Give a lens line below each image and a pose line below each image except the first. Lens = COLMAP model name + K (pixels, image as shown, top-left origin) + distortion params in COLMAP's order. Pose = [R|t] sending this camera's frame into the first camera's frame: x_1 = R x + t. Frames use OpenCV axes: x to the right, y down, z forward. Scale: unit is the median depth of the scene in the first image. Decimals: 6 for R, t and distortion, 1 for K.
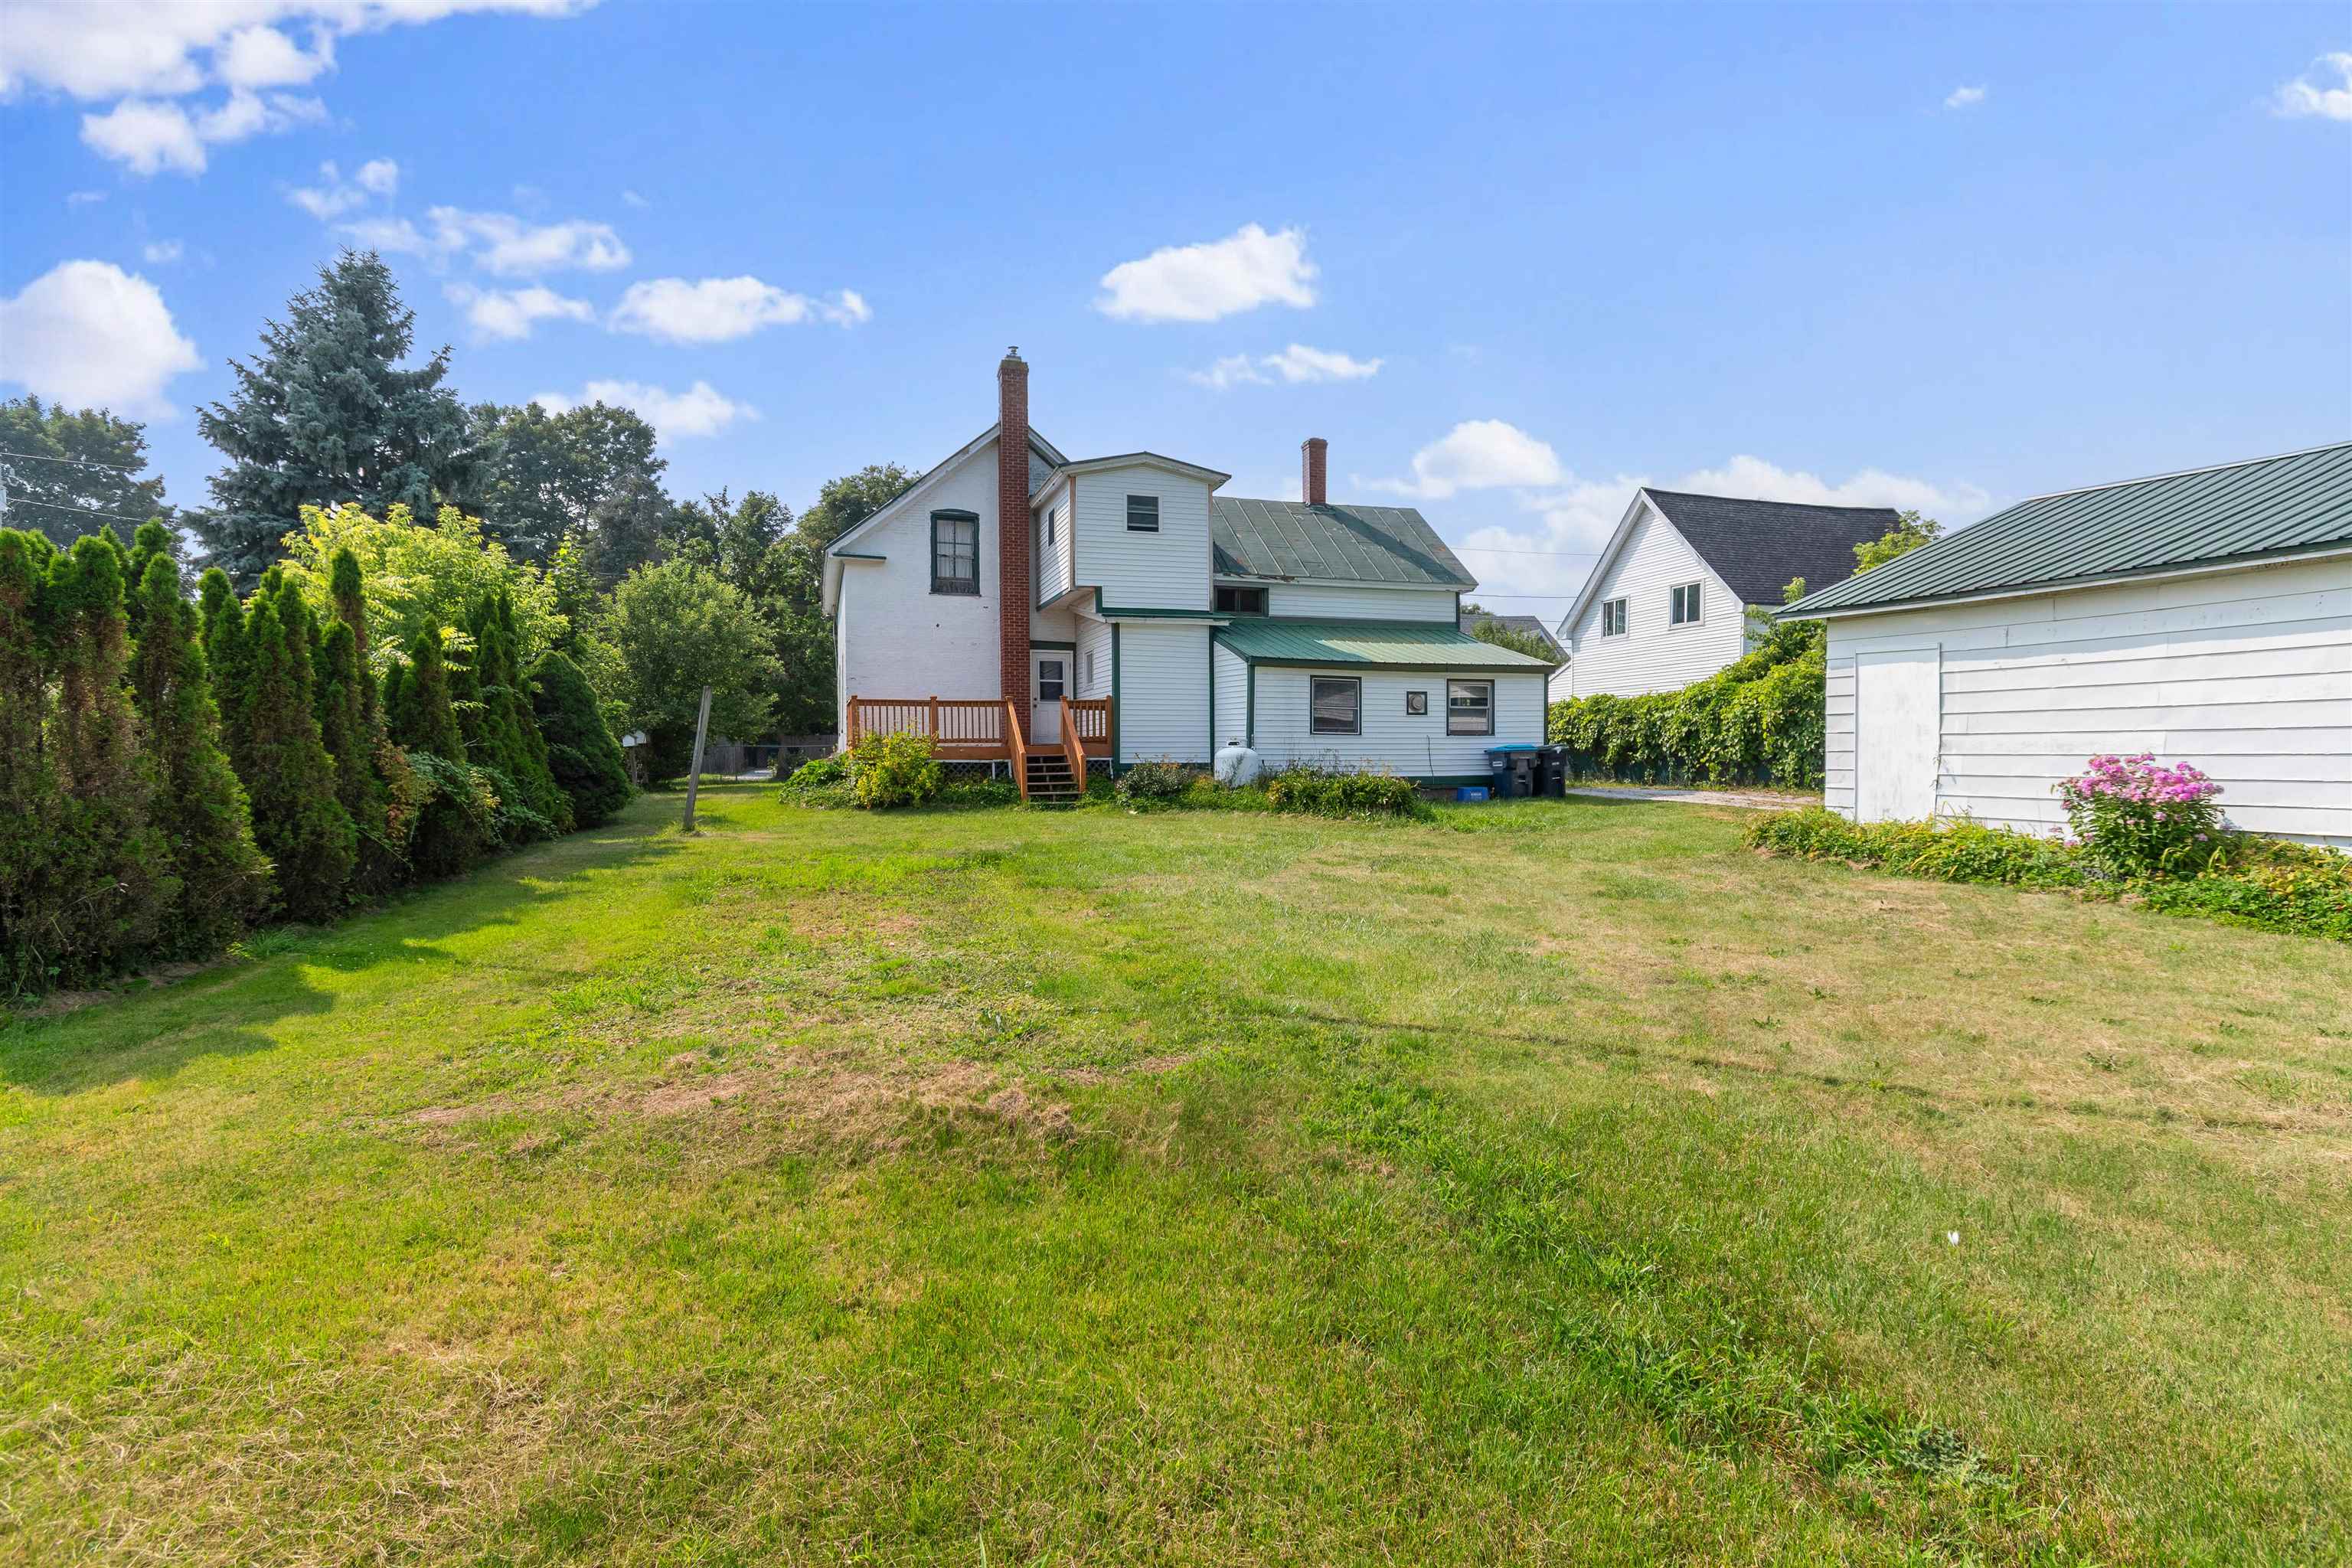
lens RADIAL K [[998.9, 0, 1177.5], [0, 998.9, 753.1], [0, 0, 1]] dist [0.001940, 0.000016]
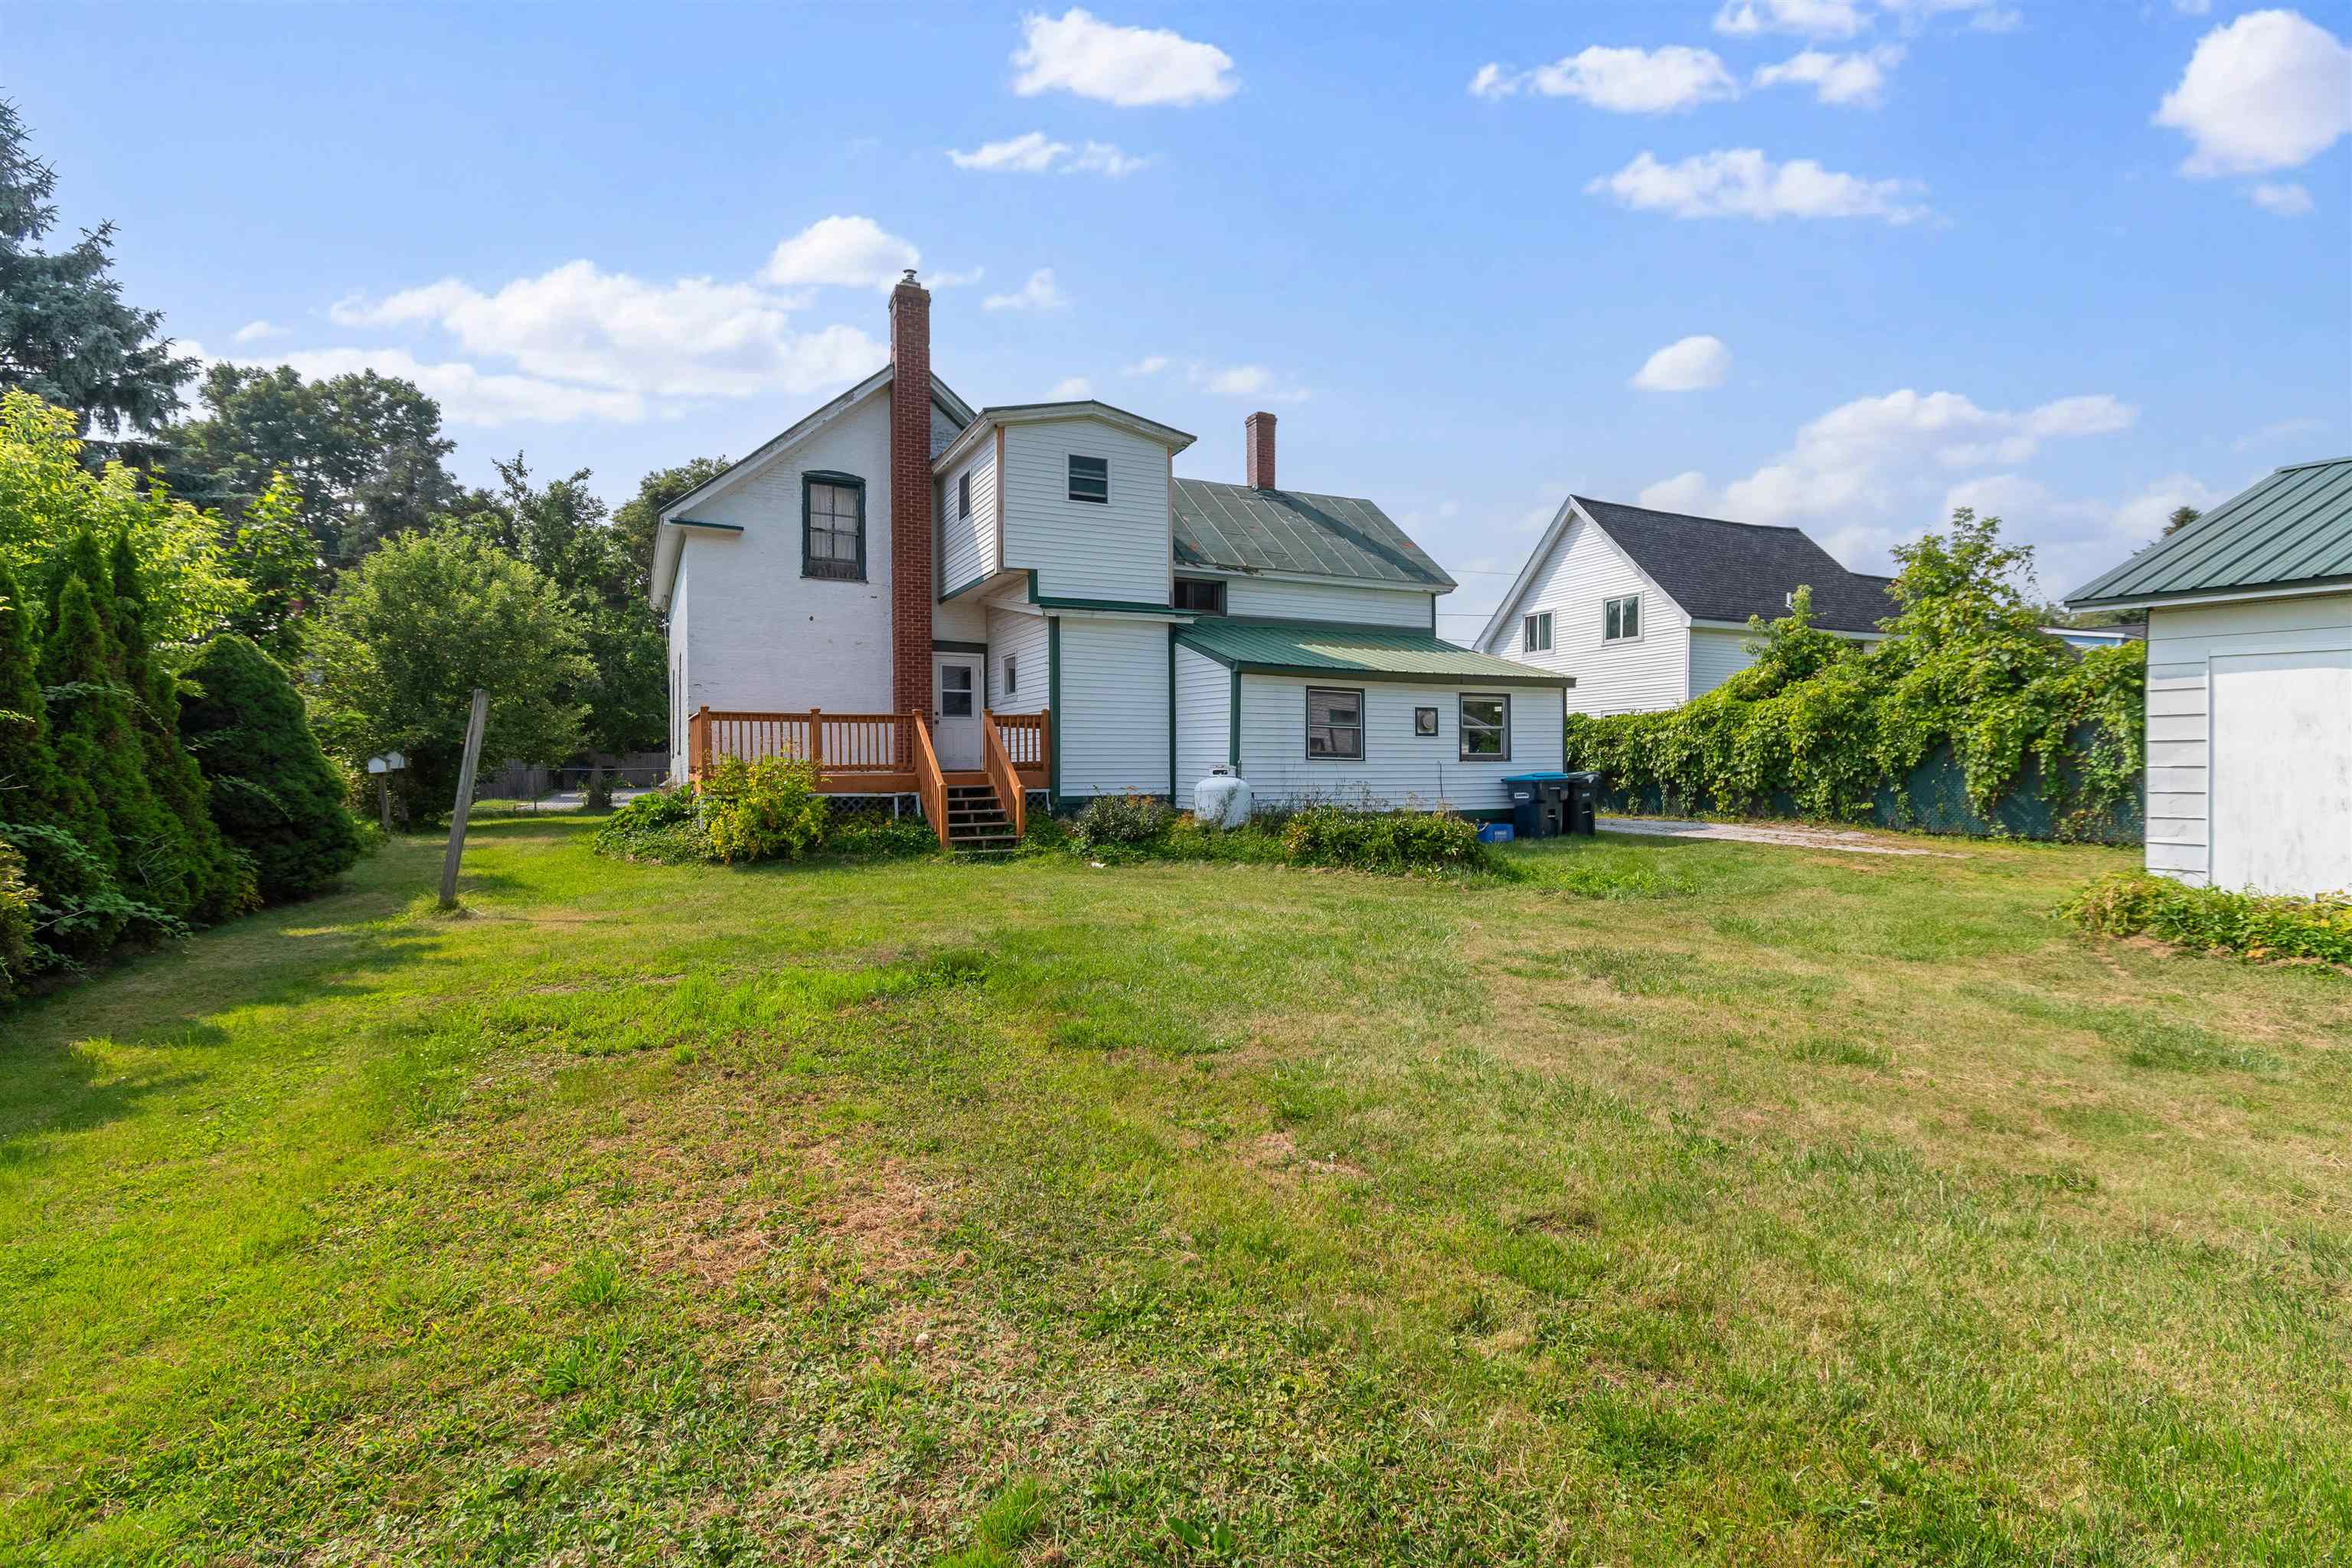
lens RADIAL K [[1029.7, 0, 1180.1], [0, 1029.7, 765.1], [0, 0, 1]] dist [0.002283, 0.000457]
pose [[0.990125, 0.000423, 0.140189, -0.070343], [0.000511, 0.999978, -0.006627, -0.007932], [-0.140189, 0.006633, 0.990103, 0.170232]]
